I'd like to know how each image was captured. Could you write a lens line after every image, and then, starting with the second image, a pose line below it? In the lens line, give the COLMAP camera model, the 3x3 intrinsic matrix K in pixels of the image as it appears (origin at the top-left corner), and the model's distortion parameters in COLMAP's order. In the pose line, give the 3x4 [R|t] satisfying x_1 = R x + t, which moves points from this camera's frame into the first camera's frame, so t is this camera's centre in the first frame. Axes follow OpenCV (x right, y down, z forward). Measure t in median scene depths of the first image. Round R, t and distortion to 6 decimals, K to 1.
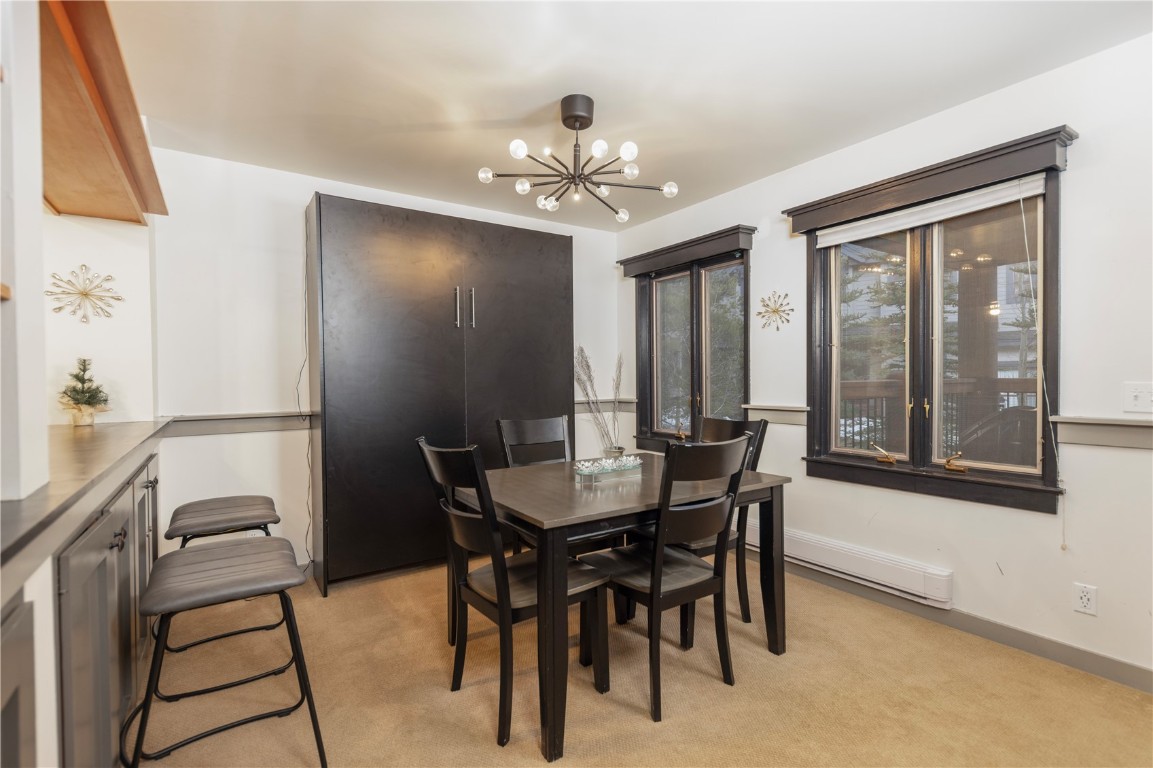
lens RADIAL K [[522.3, 0, 588.0], [0, 522.3, 389.3], [0, 0, 1]] dist [0.010619, 0.000198]
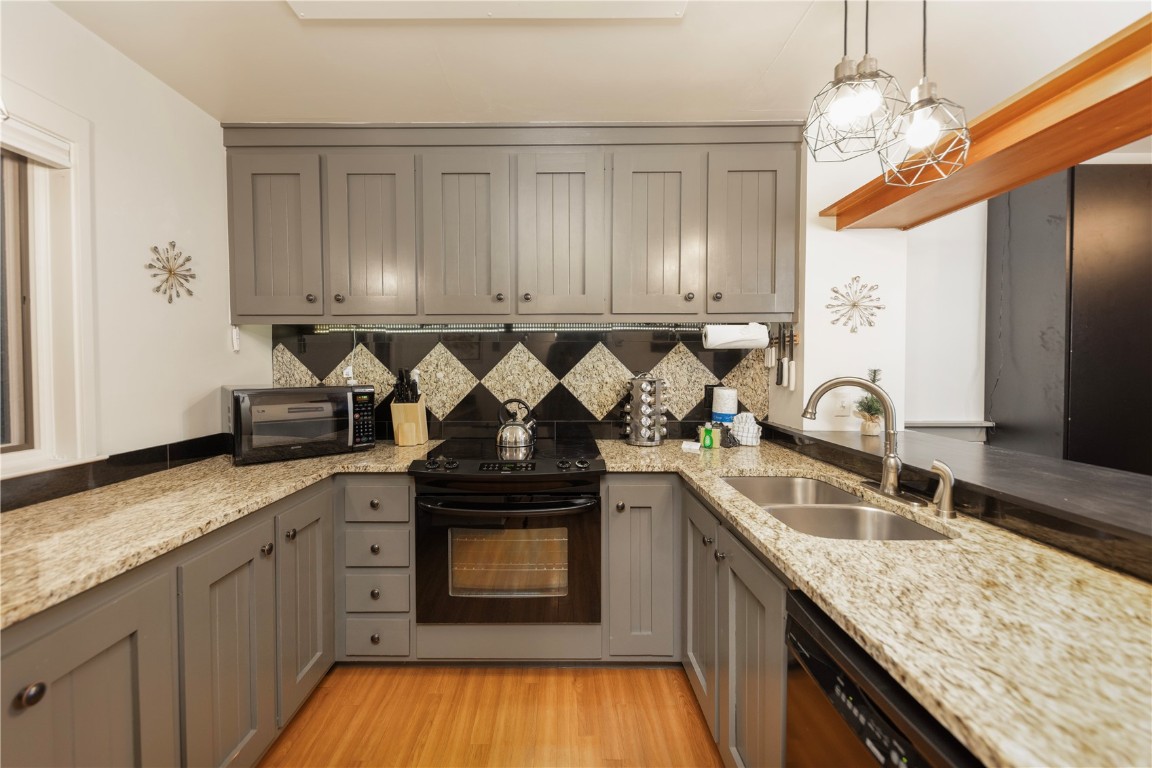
lens RADIAL K [[464.2, 0, 570.1], [0, 464.2, 376.9], [0, 0, 1]] dist [-0.000036, 0.000140]
pose [[0.821936, 0.018791, -0.569270, -0.677452], [-0.017708, 0.999816, 0.007434, -0.028211], [0.569305, 0.003971, 0.822117, -0.053449]]
